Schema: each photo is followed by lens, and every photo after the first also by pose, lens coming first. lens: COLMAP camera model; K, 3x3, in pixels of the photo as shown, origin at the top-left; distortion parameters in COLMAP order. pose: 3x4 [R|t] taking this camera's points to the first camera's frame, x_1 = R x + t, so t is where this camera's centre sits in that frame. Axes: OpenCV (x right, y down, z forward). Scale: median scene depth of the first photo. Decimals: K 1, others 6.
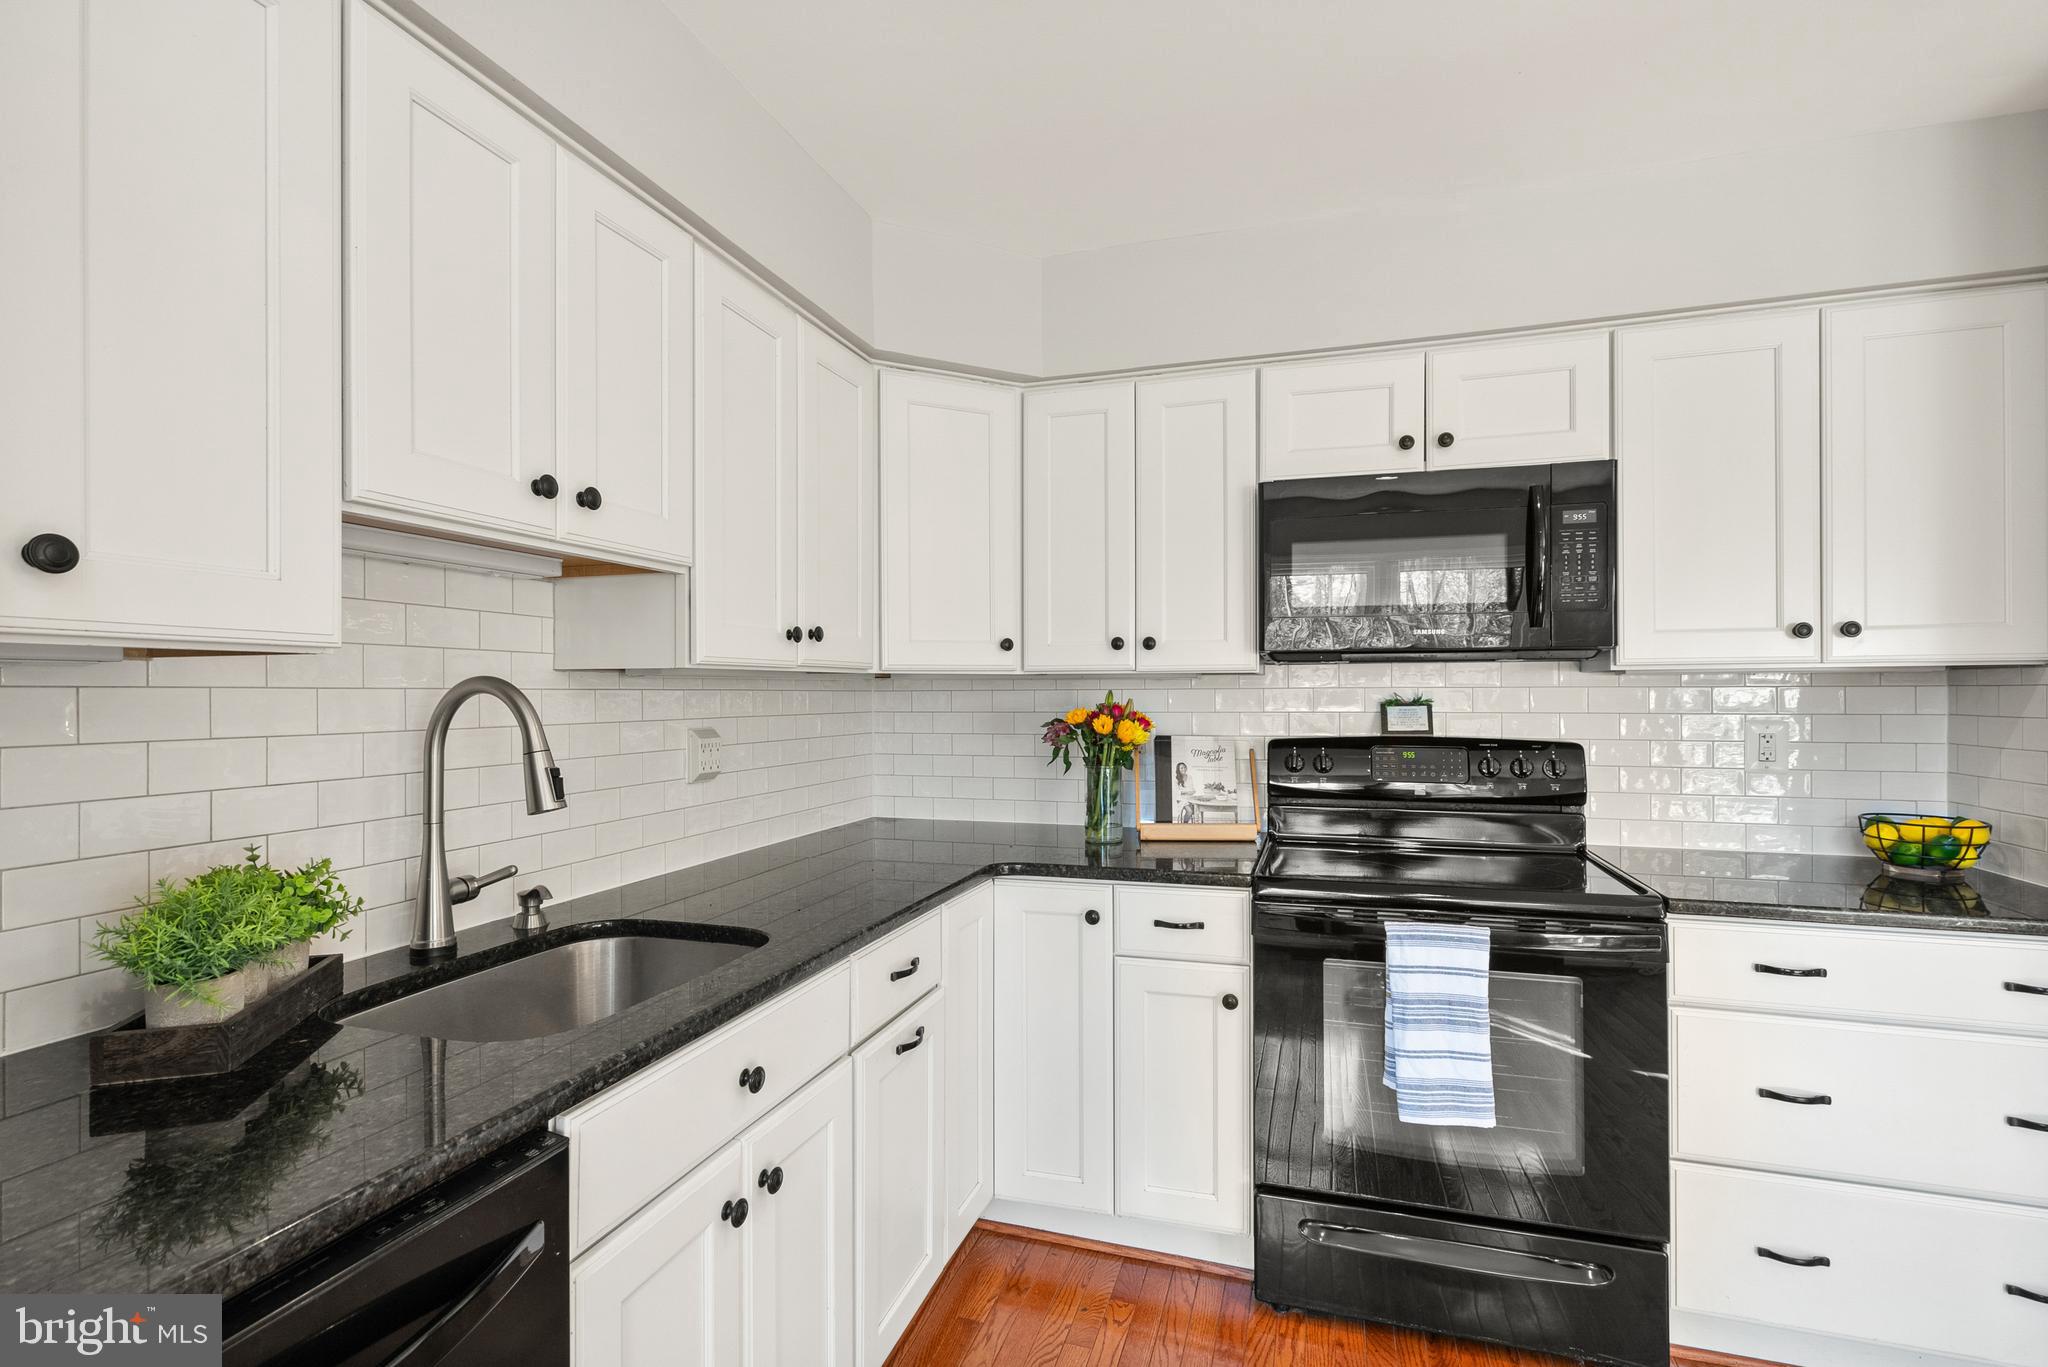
lens RADIAL K [[945.5, 0, 1031.4], [0, 945.5, 688.9], [0, 0, 1]] dist [-0.001651, 0.000896]
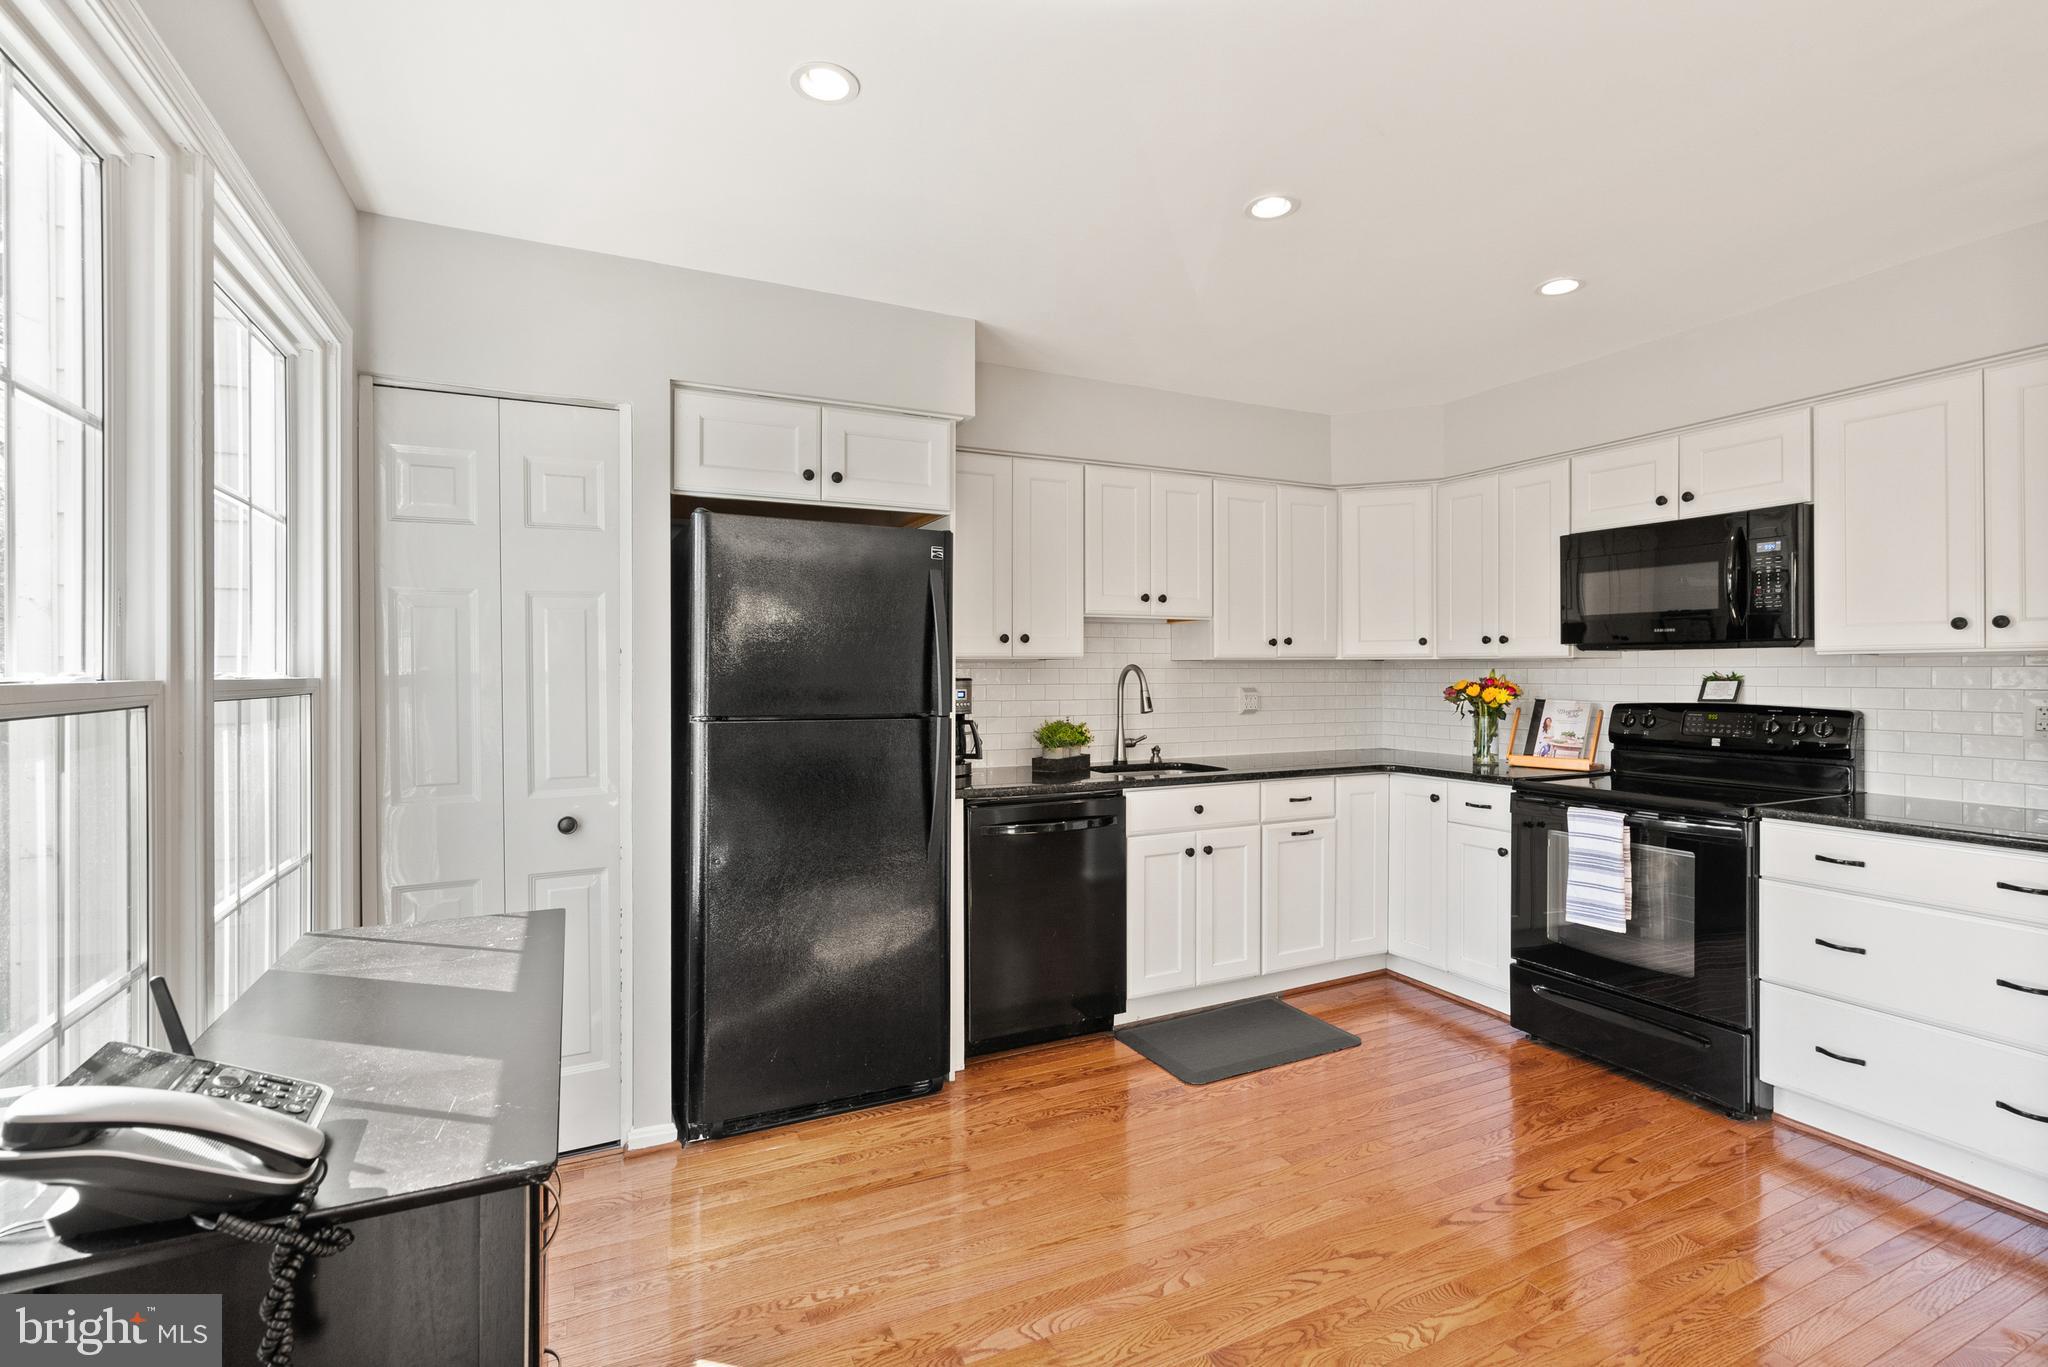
lens RADIAL K [[945.5, 0, 1025.1], [0, 945.5, 669.9], [0, 0, 1]] dist [-0.001651, 0.000896]
pose [[0.682768, 0.001308, -0.730634, 0.839196], [0.002776, 0.999987, 0.004385, -0.007900], [0.730630, -0.005022, 0.682755, -0.768511]]
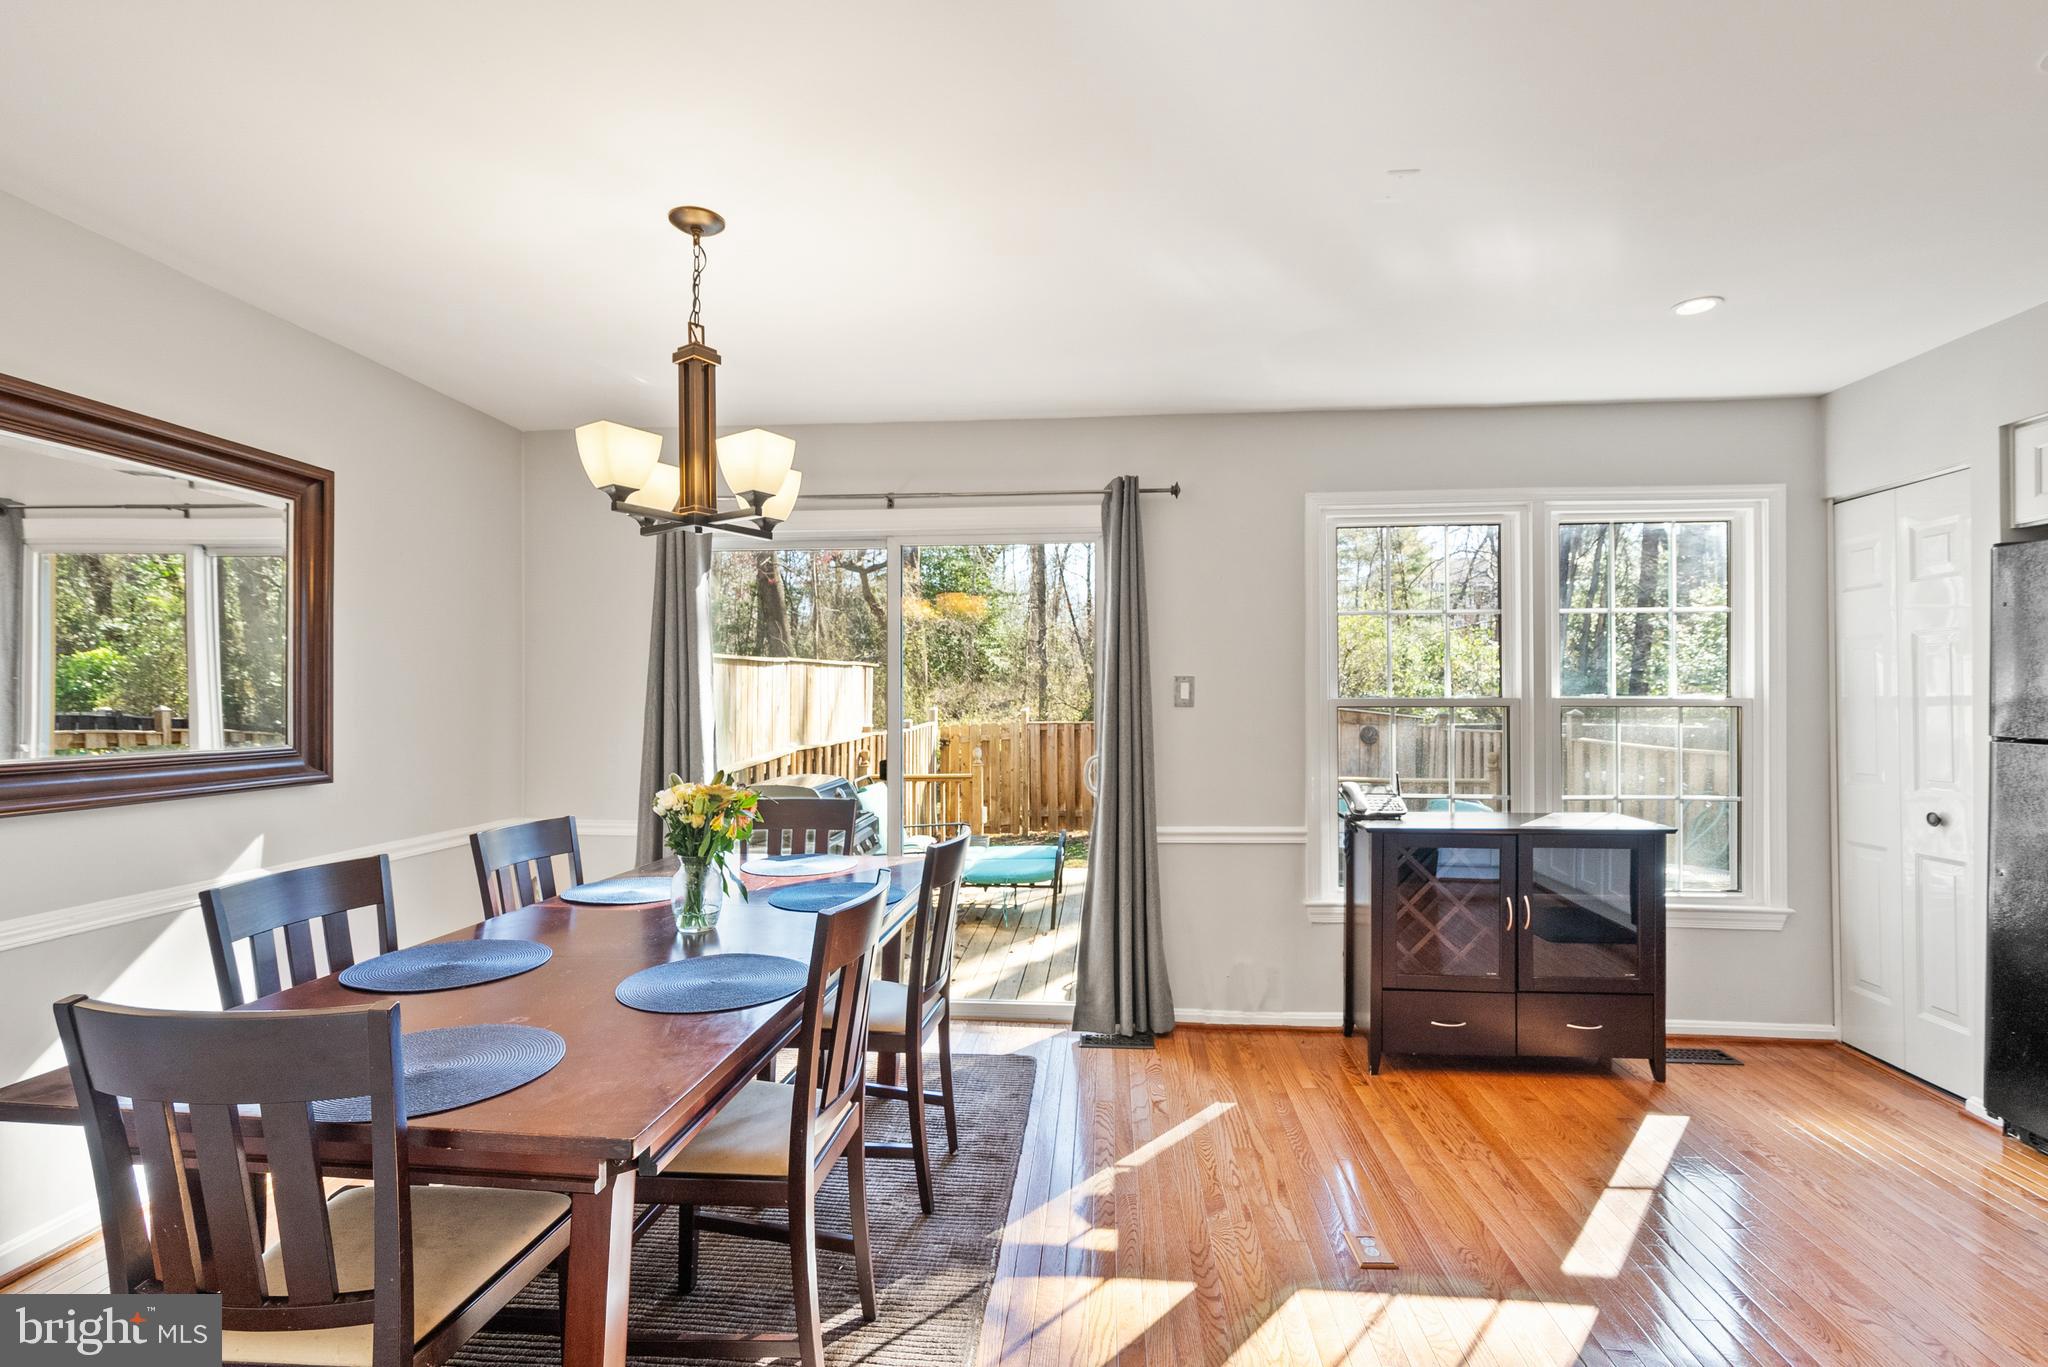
lens RADIAL K [[945.5, 0, 1033.4], [0, 945.5, 695.4], [0, 0, 1]] dist [-0.001651, 0.000896]
pose [[-0.975555, 0.003973, -0.219717, 1.268957], [0.004216, 0.999991, -0.000637, -0.006466], [0.219713, -0.001548, -0.975563, 0.774032]]
